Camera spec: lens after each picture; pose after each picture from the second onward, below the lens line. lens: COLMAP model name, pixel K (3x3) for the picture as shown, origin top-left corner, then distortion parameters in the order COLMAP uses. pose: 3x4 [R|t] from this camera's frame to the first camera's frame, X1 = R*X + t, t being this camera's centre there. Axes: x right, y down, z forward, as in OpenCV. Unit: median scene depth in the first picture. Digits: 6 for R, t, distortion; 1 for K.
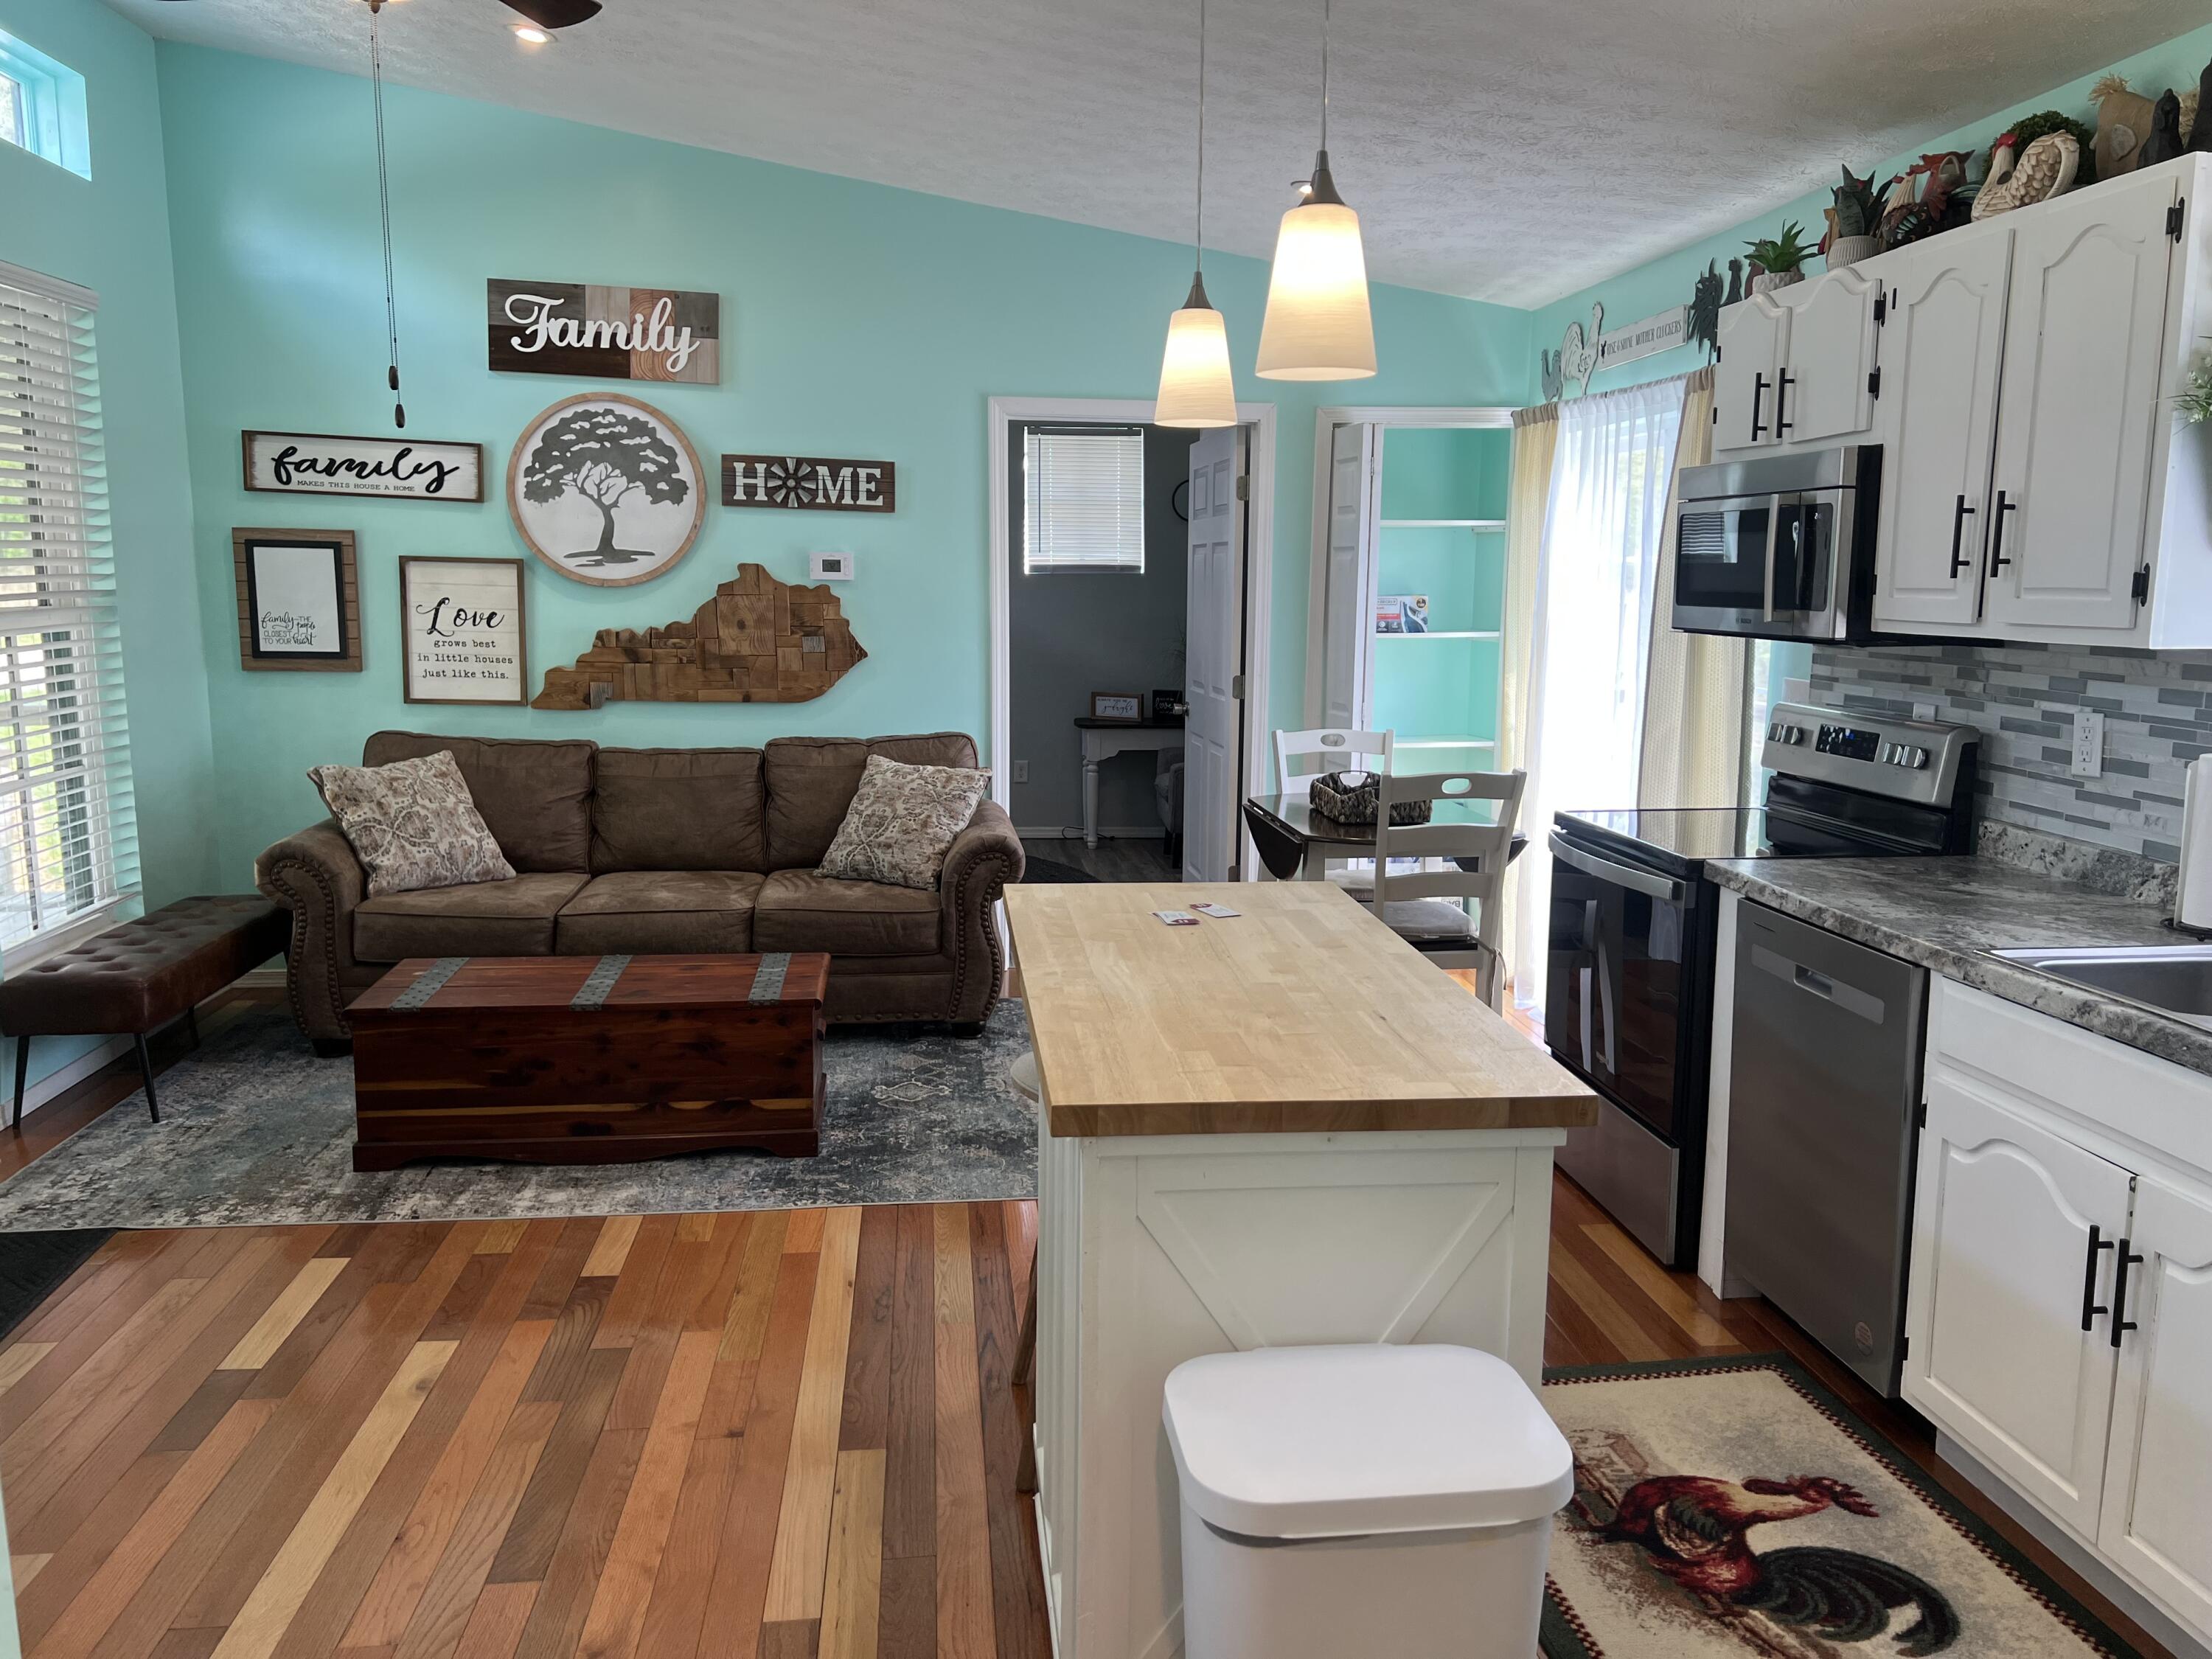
lens RADIAL K [[1681.9, 0, 1112.2], [0, 1681.9, 824.4], [0, 0, 1]] dist [0.026350, -0.019979]
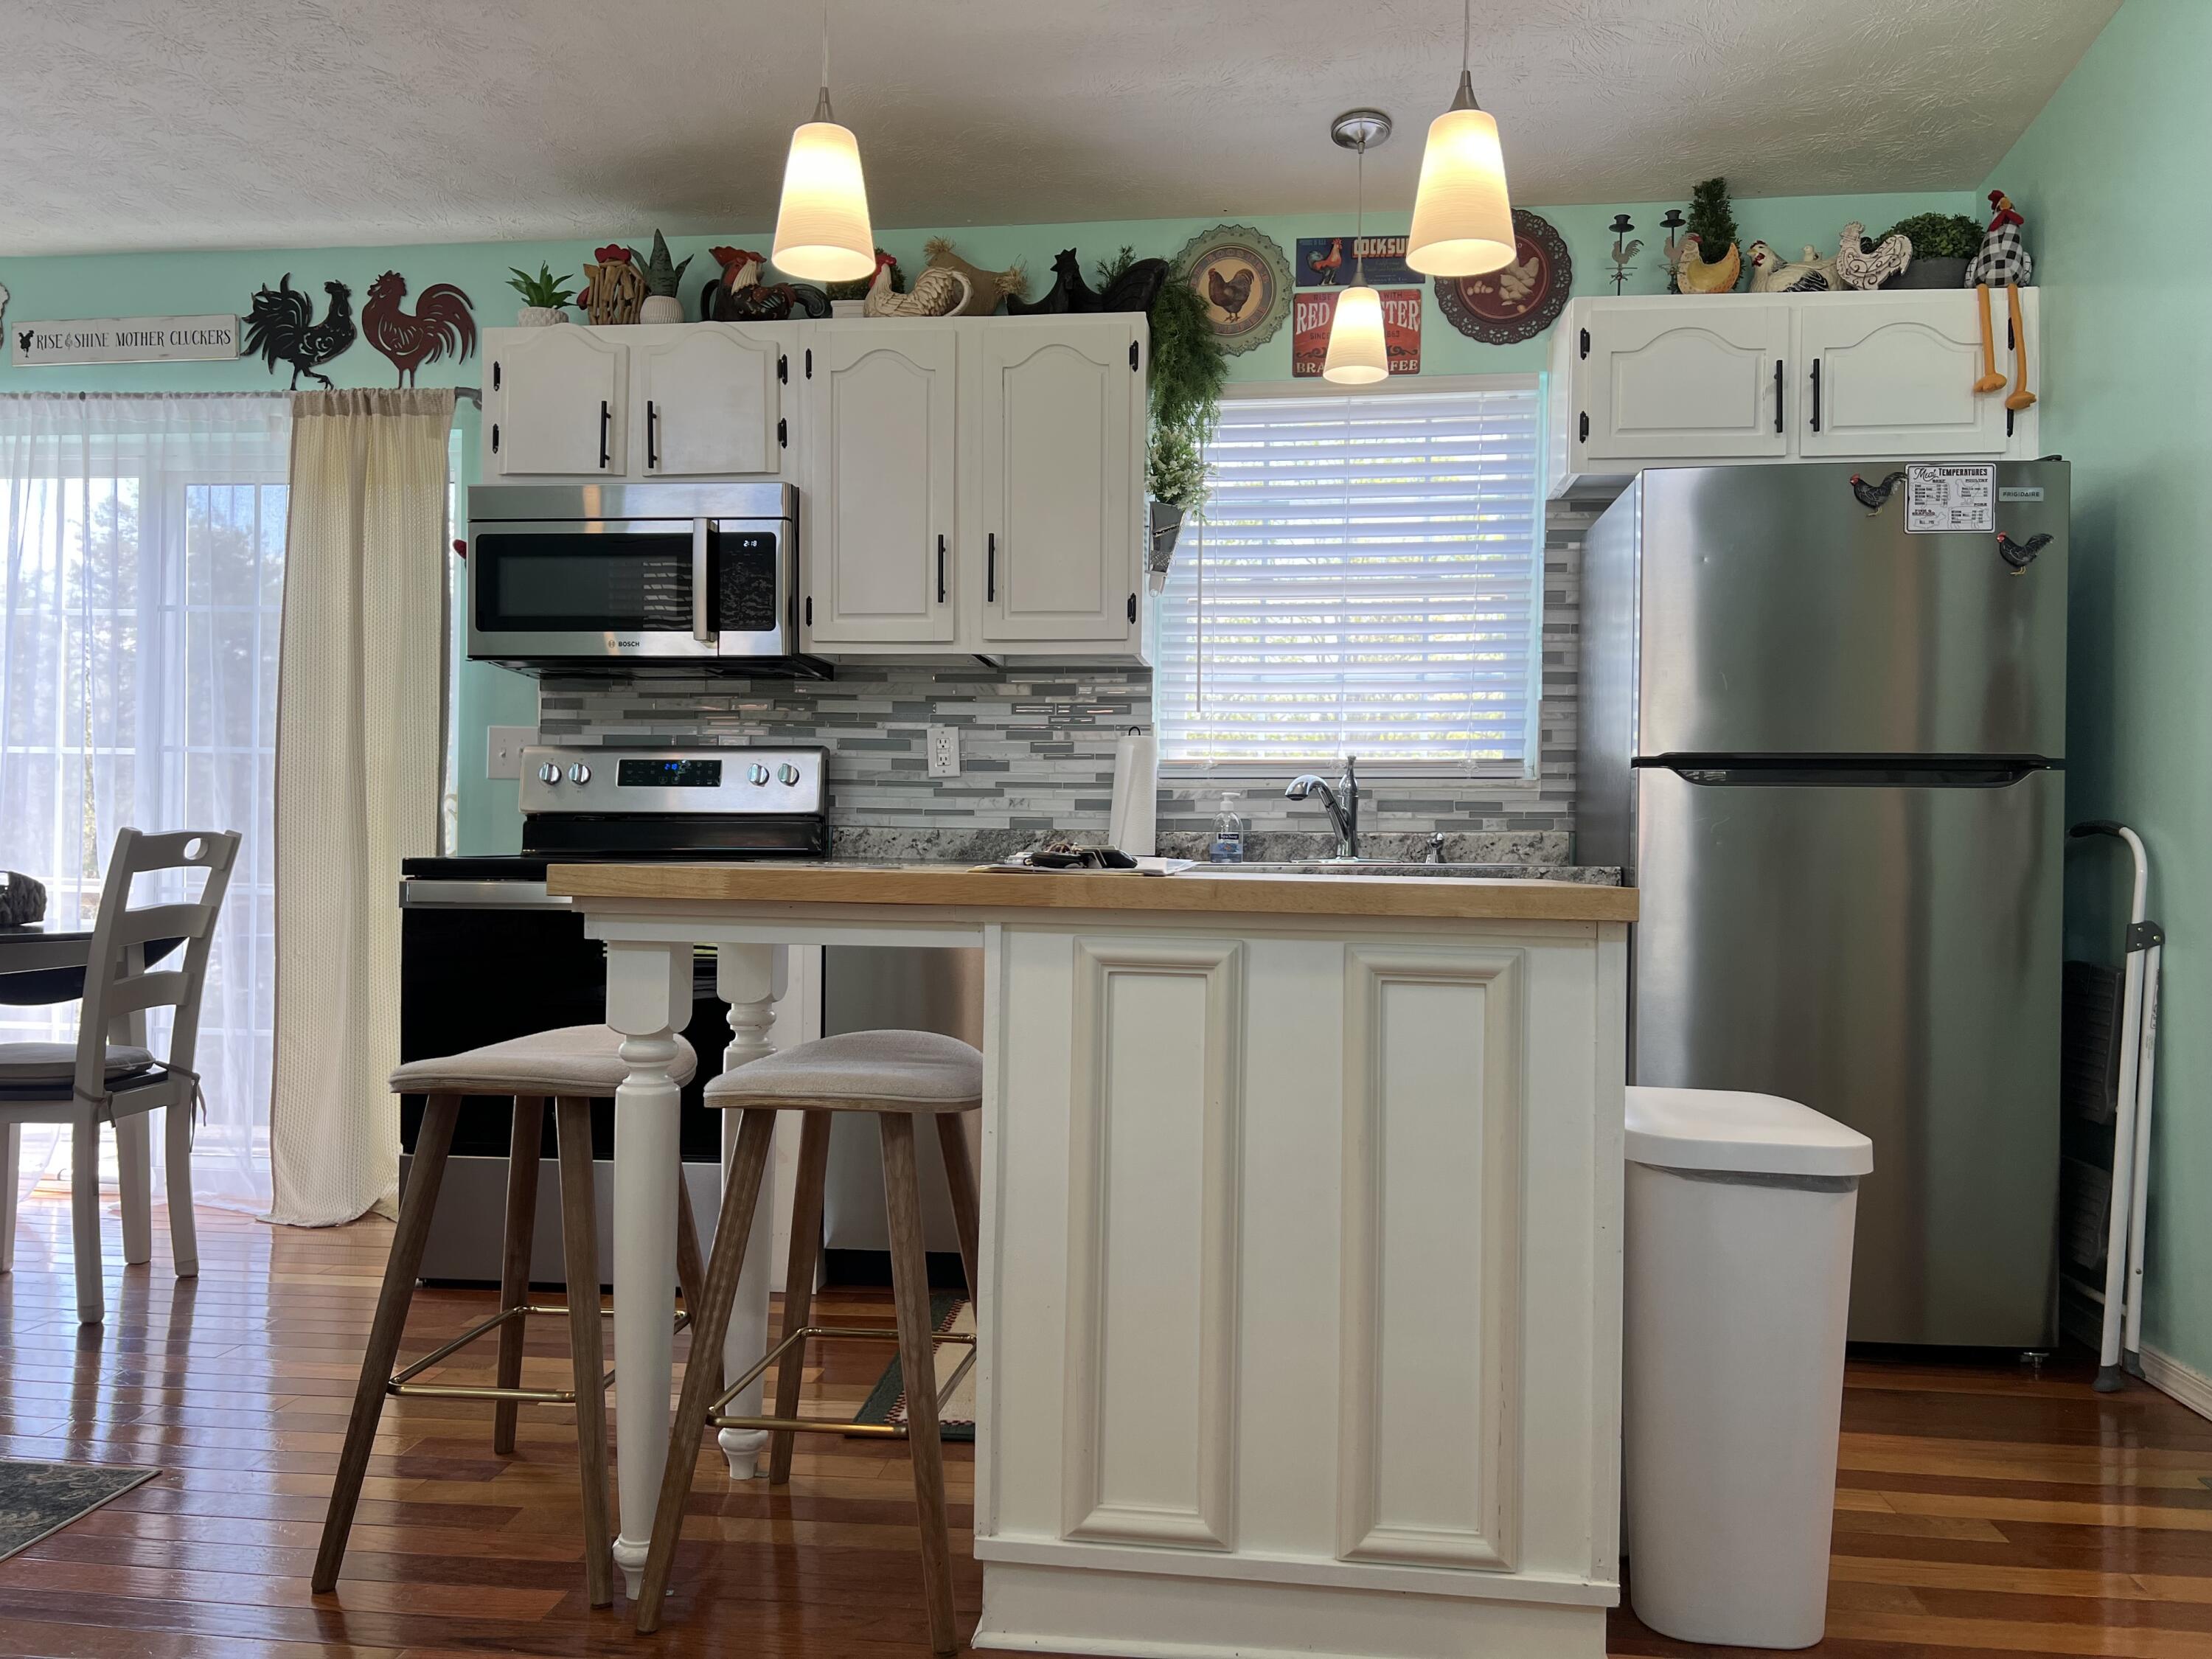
lens RADIAL K [[1681.9, 0, 1116.4], [0, 1681.9, 850.8], [0, 0, 1]] dist [0.026350, -0.019979]
pose [[0.224454, -0.013822, 0.974387, -0.614847], [0.135577, 0.990618, -0.017179, 0.064535], [-0.965007, 0.135961, 0.224222, 0.596758]]
